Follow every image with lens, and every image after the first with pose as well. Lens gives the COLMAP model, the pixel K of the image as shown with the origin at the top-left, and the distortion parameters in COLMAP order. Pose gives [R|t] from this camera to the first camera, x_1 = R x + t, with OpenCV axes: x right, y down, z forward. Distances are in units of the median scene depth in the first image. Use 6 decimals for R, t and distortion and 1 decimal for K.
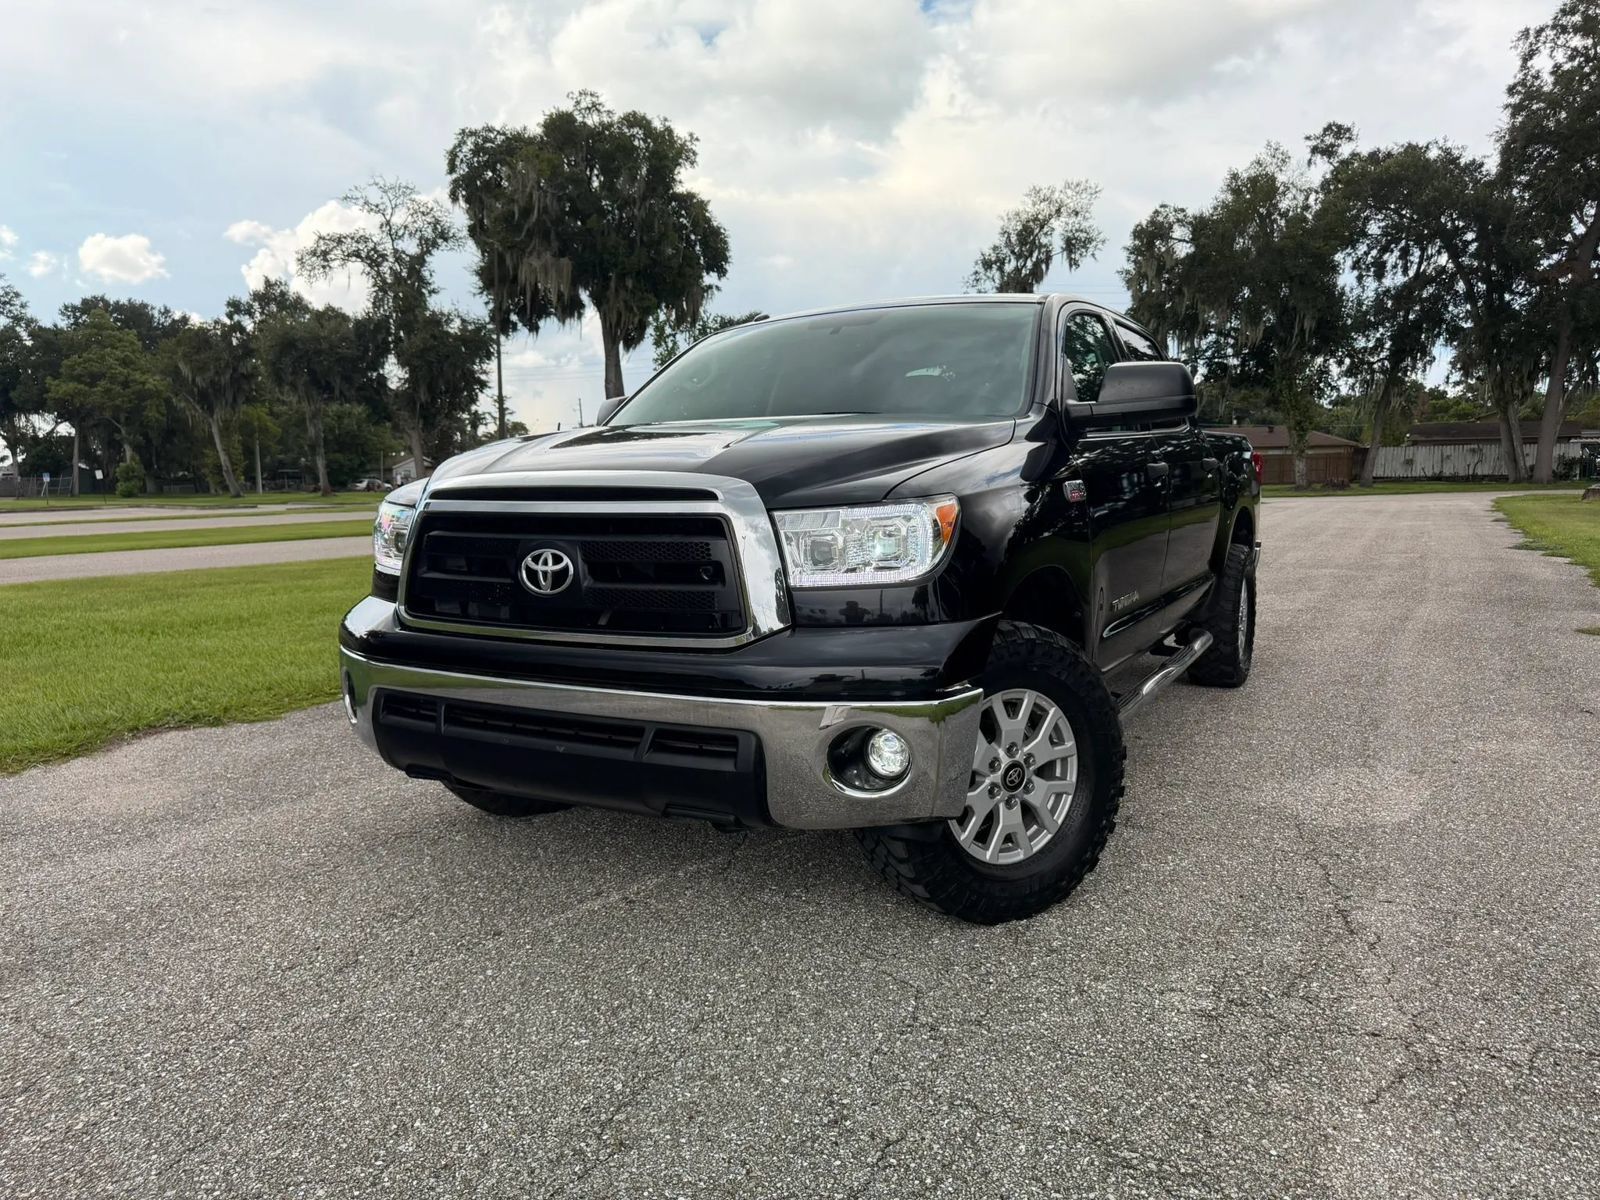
lens RADIAL K [[1170.6, 0, 783.5], [0, 1170.6, 599.6], [0, 0, 1]] dist [0.023856, -0.024708]
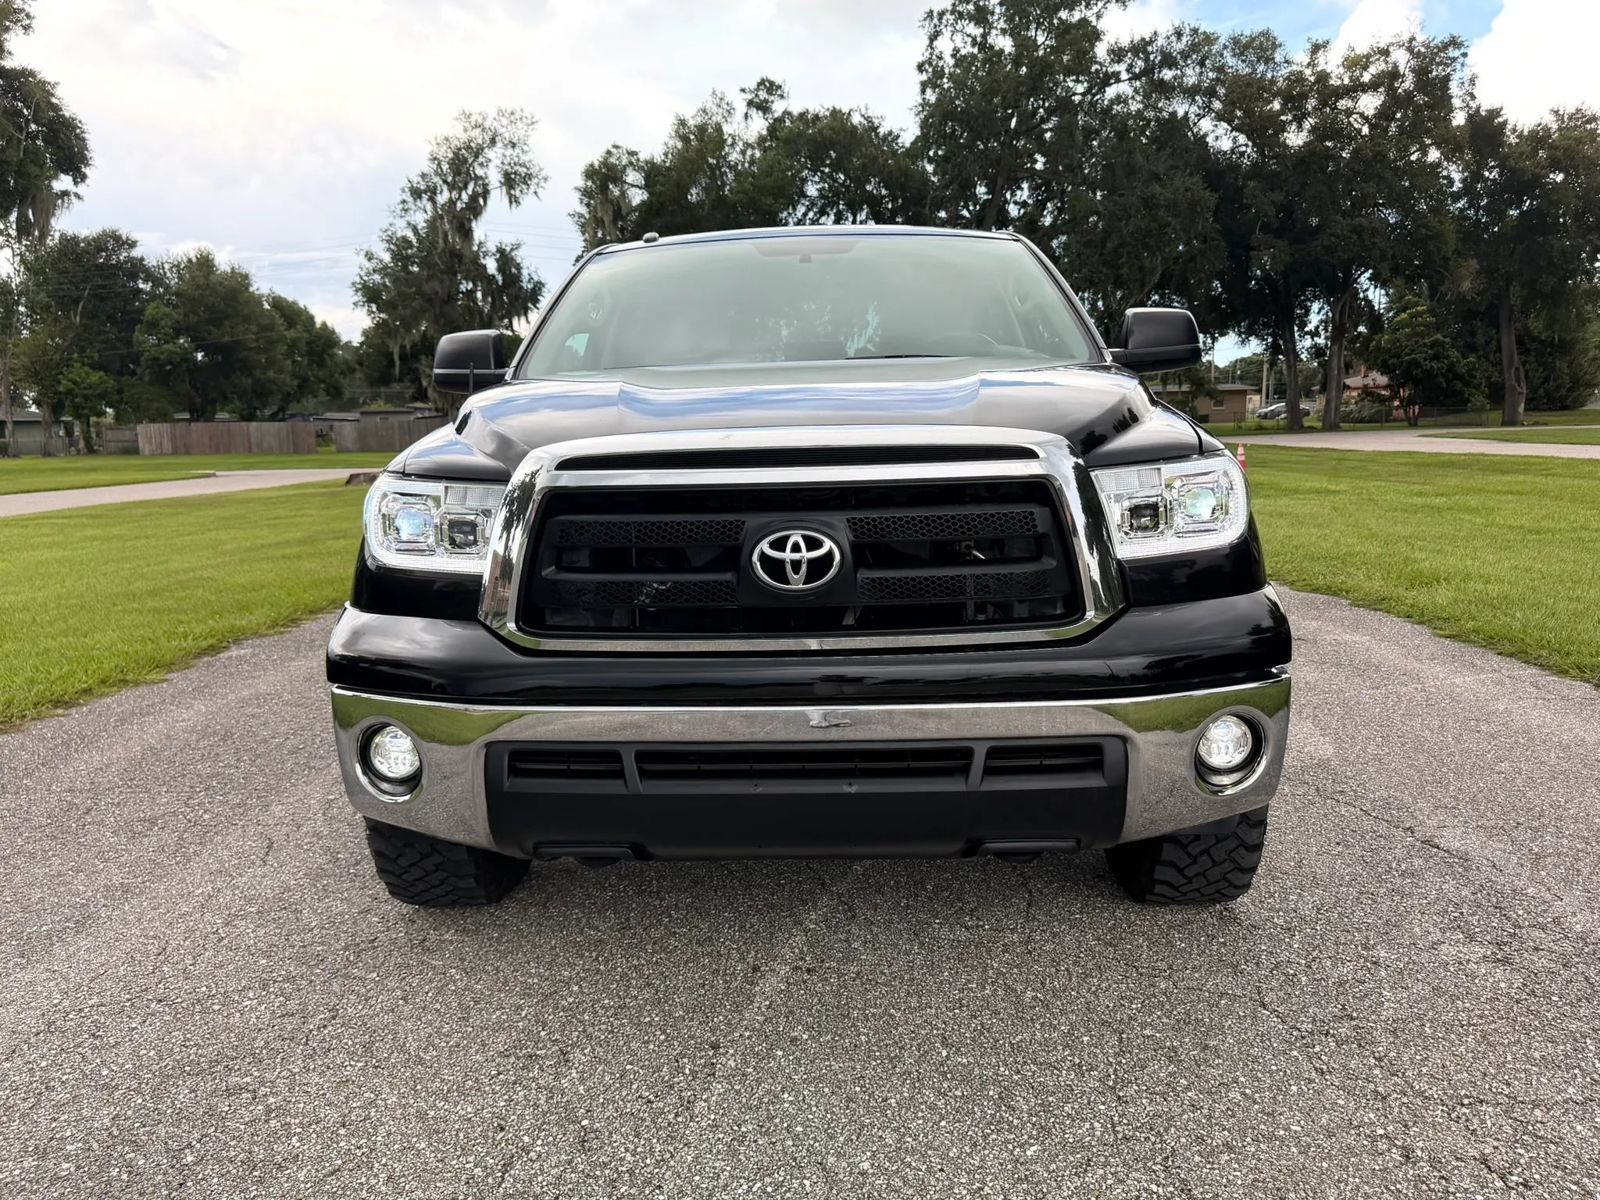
lens RADIAL K [[1276.8, 0, 801.3], [0, 1276.8, 614.5], [0, 0, 1]] dist [0.011170, -0.009848]
pose [[0.883249, -0.073750, 0.463068, -0.048209], [0.058211, 0.997160, 0.047782, -0.002316], [-0.465277, -0.015248, 0.885034, 0.022390]]
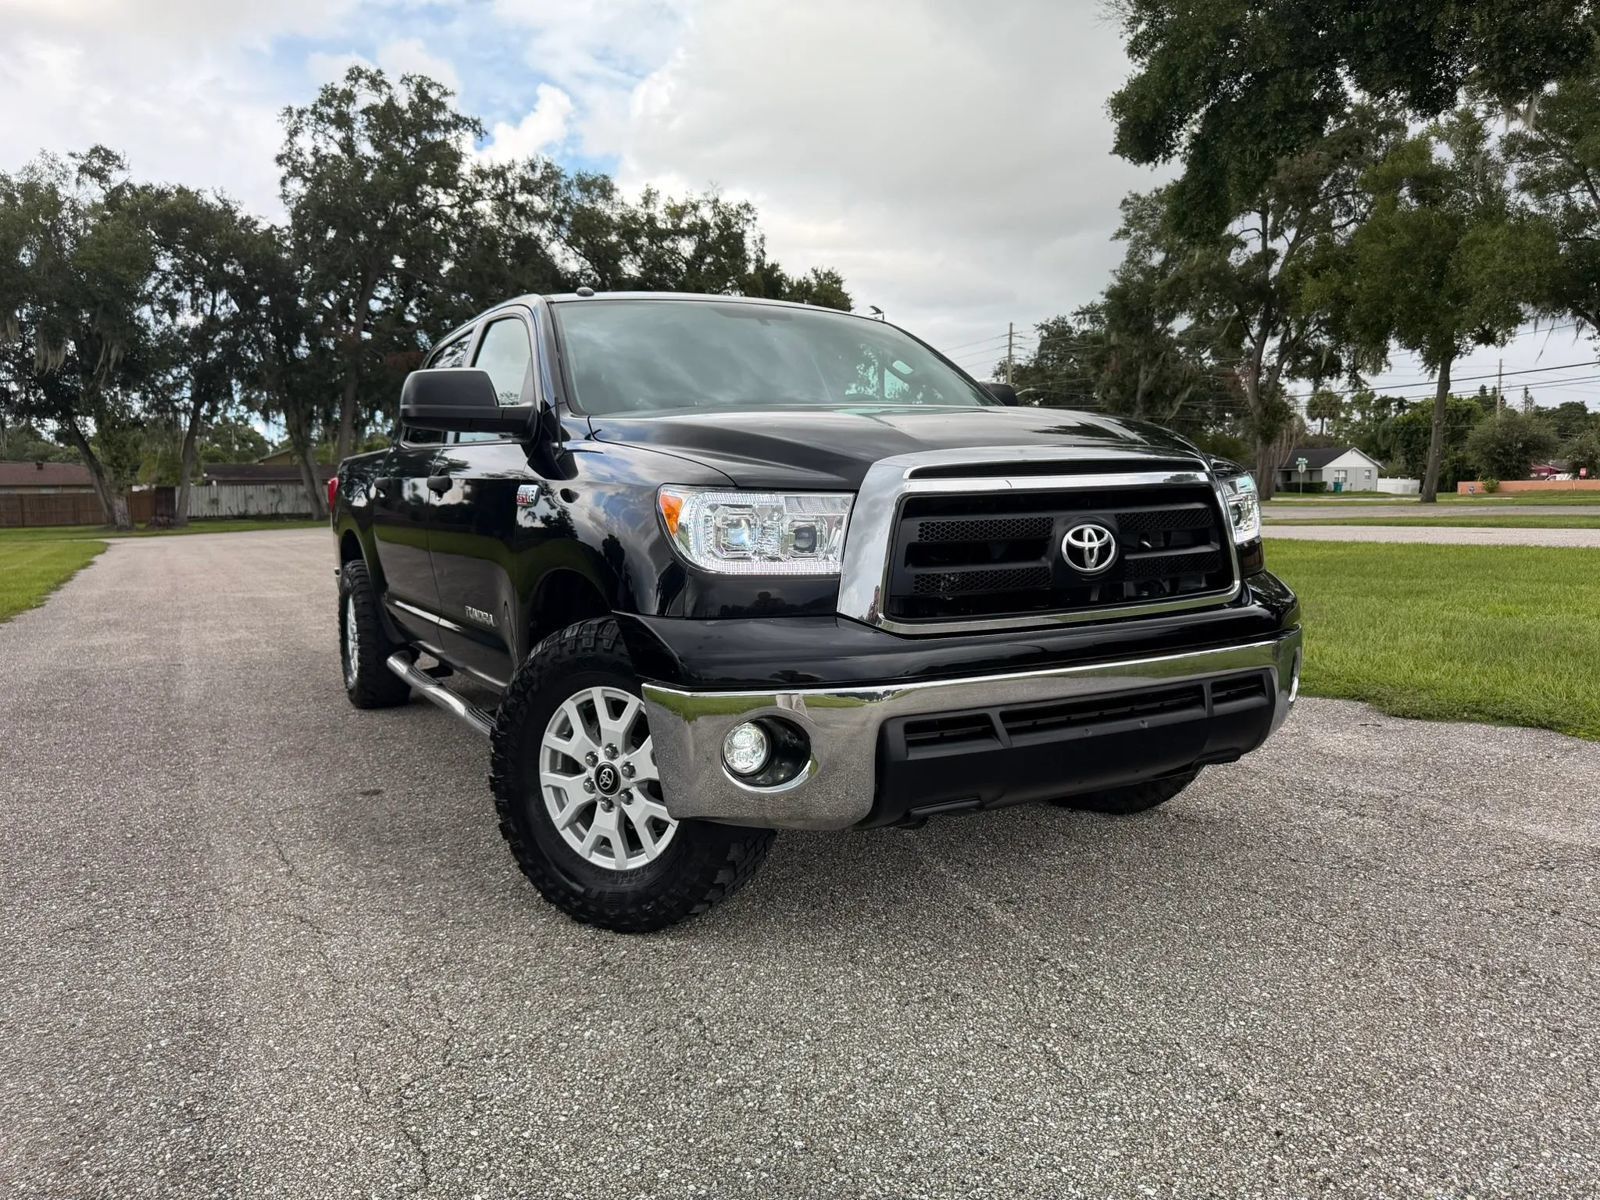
lens RADIAL K [[1170.6, 0, 815.0], [0, 1170.6, 590.3], [0, 0, 1]] dist [0.023856, -0.024708]
pose [[0.505927, -0.065538, 0.860083, -0.094275], [0.104105, 0.994460, 0.014539, -0.002237], [-0.856271, 0.082184, 0.509947, 0.058518]]
